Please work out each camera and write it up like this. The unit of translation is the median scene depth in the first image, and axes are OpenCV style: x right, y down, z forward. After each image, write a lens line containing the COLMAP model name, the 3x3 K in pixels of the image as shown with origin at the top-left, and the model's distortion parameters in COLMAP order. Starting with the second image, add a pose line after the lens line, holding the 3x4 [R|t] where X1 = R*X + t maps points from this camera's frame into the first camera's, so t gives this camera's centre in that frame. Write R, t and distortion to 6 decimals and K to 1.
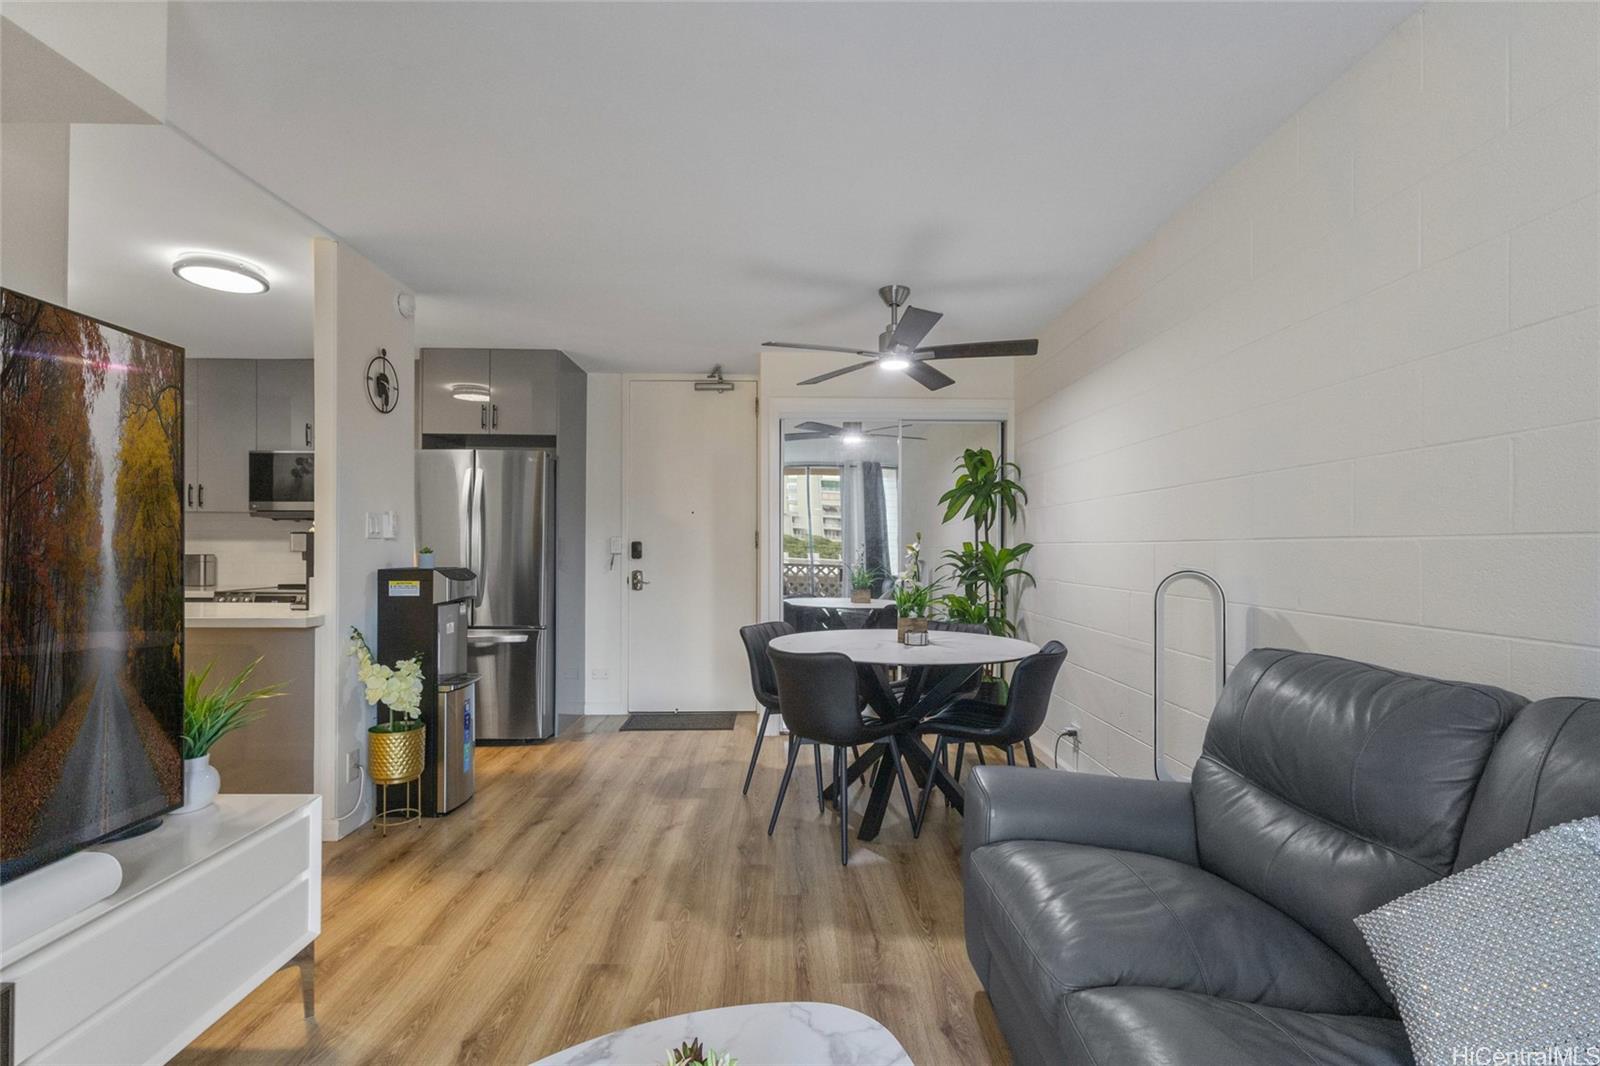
lens RADIAL K [[730.3, 0, 801.1], [0, 730.3, 535.8], [0, 0, 1]] dist [-0.003277, -0.000229]
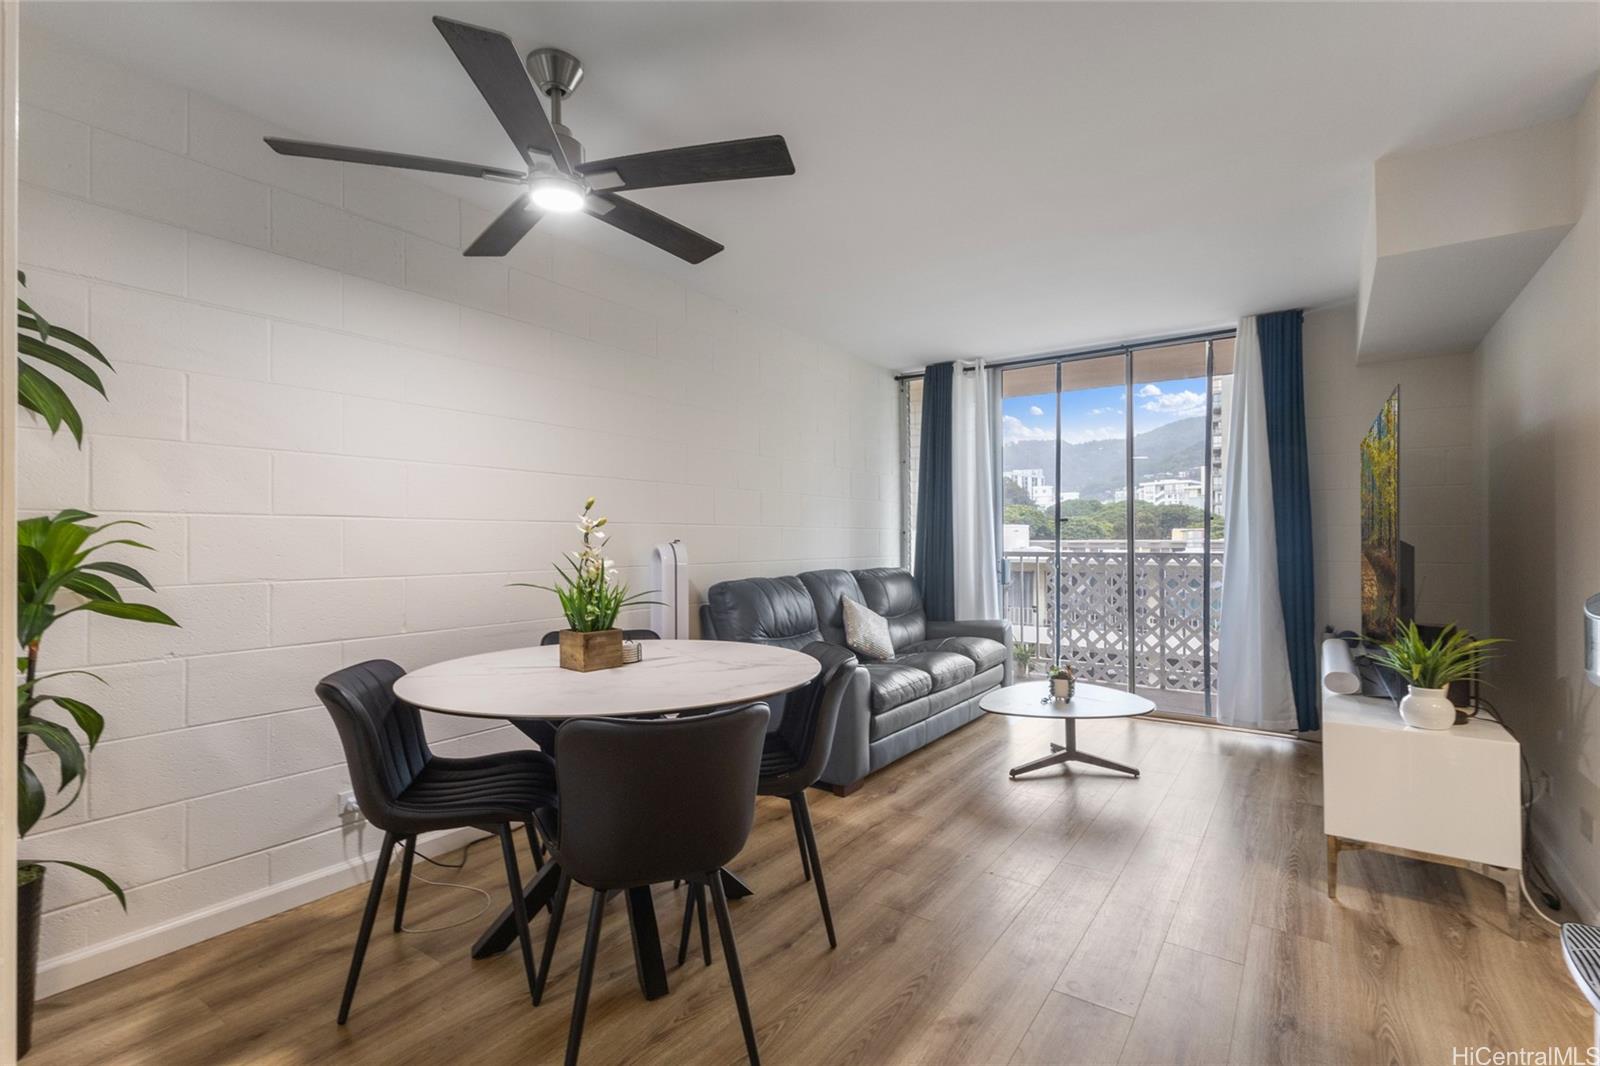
lens RADIAL K [[730.3, 0, 806.7], [0, 730.3, 539.0], [0, 0, 1]] dist [-0.003277, -0.000229]
pose [[-0.809010, 0.006186, 0.587763, -0.569655], [-0.002267, 0.999904, -0.013644, 0.056939], [-0.587791, -0.012370, -0.808918, 2.111432]]
